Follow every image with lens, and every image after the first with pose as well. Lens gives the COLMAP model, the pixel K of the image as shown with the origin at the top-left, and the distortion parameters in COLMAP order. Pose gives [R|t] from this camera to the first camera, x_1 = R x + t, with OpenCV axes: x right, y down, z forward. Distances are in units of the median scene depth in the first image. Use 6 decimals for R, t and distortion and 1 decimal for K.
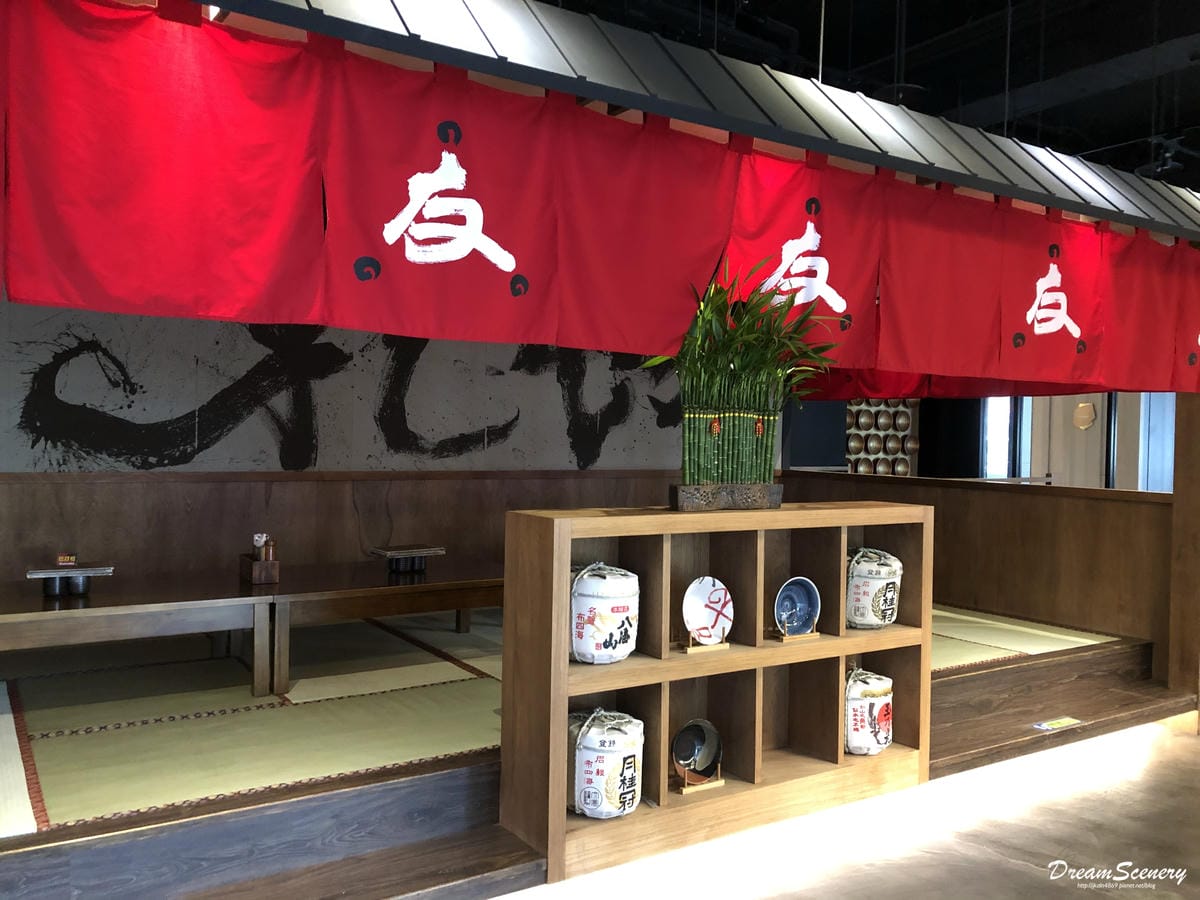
lens RADIAL K [[951.9, 0, 600.0], [0, 951.9, 450.0], [0, 0, 1]] dist [0.045912, 0.000037]
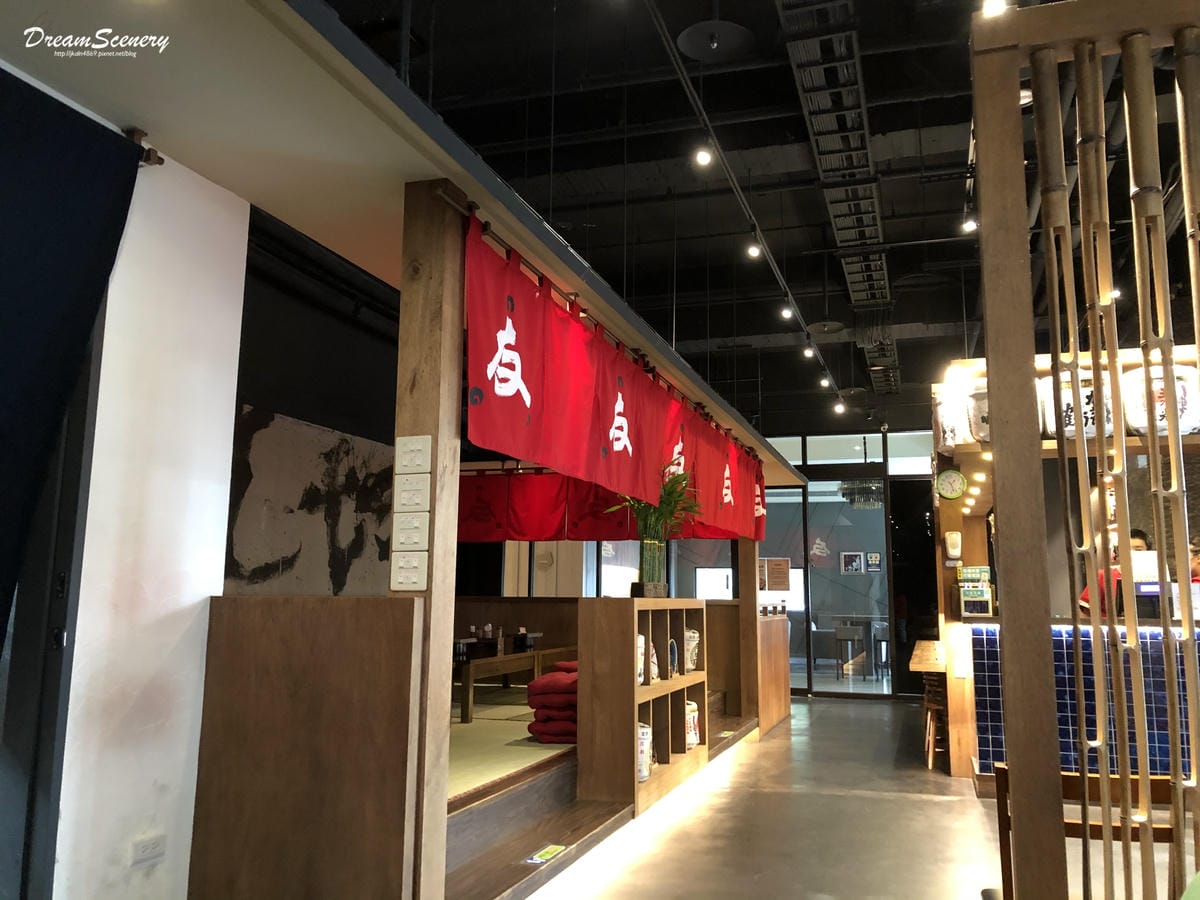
lens RADIAL K [[954.8, 0, 600.0], [0, 954.8, 450.0], [0, 0, 1]] dist [0.002954, -0.009200]
pose [[0.790191, 0.077922, 0.607887, -0.523163], [0.018789, 0.988338, -0.151115, 0.028955], [-0.612573, 0.130832, 0.779511, -0.157385]]
